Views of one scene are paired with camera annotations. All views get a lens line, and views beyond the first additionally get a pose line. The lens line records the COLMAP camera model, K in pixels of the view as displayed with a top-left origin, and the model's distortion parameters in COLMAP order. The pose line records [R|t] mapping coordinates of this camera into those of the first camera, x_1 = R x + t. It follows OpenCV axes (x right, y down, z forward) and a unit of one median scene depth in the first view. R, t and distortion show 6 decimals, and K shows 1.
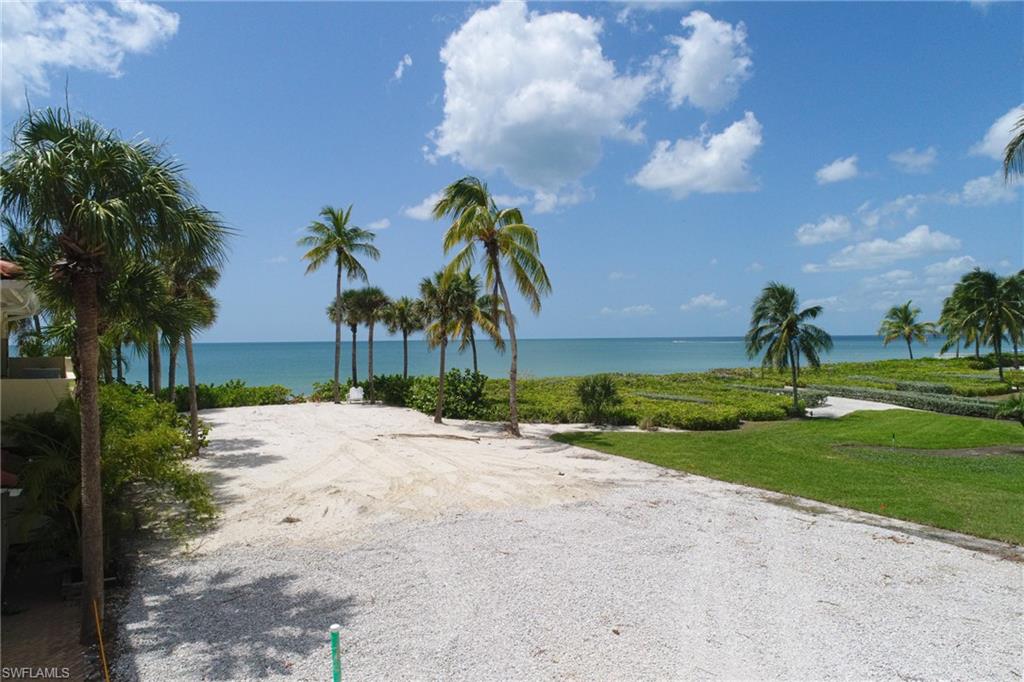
lens RADIAL K [[691.2, 0, 509.6], [0, 691.2, 343.7], [0, 0, 1]] dist [0.014888, -0.001426]
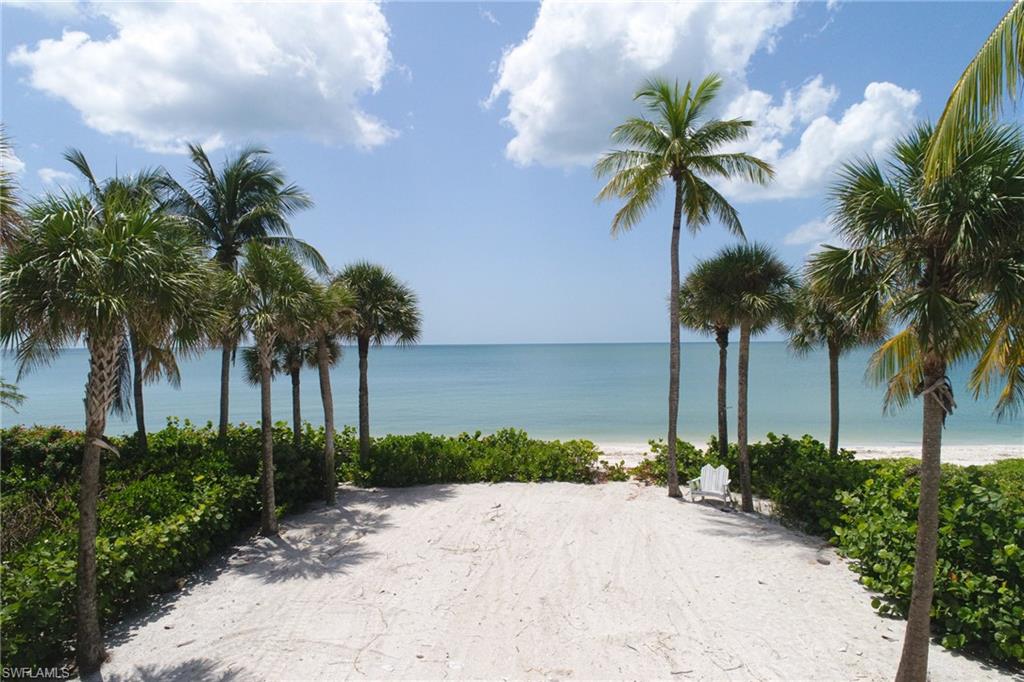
lens RADIAL K [[691.2, 0, 509.6], [0, 691.2, 343.7], [0, 0, 1]] dist [0.014888, -0.001426]
pose [[0.796377, 0.005038, -0.604780, -0.059904], [-0.004914, 0.999986, 0.001859, -0.022338], [0.604781, 0.001491, 0.796391, 0.642449]]
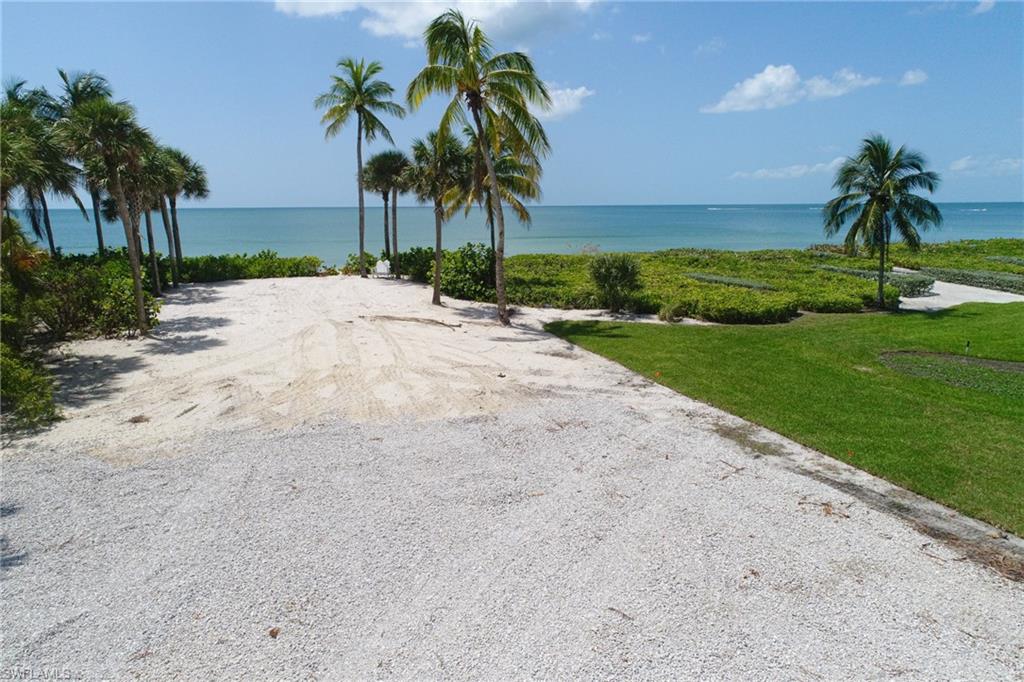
lens RADIAL K [[691.2, 0, 509.6], [0, 691.2, 343.7], [0, 0, 1]] dist [0.014888, -0.001426]
pose [[0.979741, 0.044893, -0.195171, 0.161408], [-0.006904, 0.981544, 0.191113, -0.008708], [0.200149, -0.185894, 0.961969, 0.122016]]
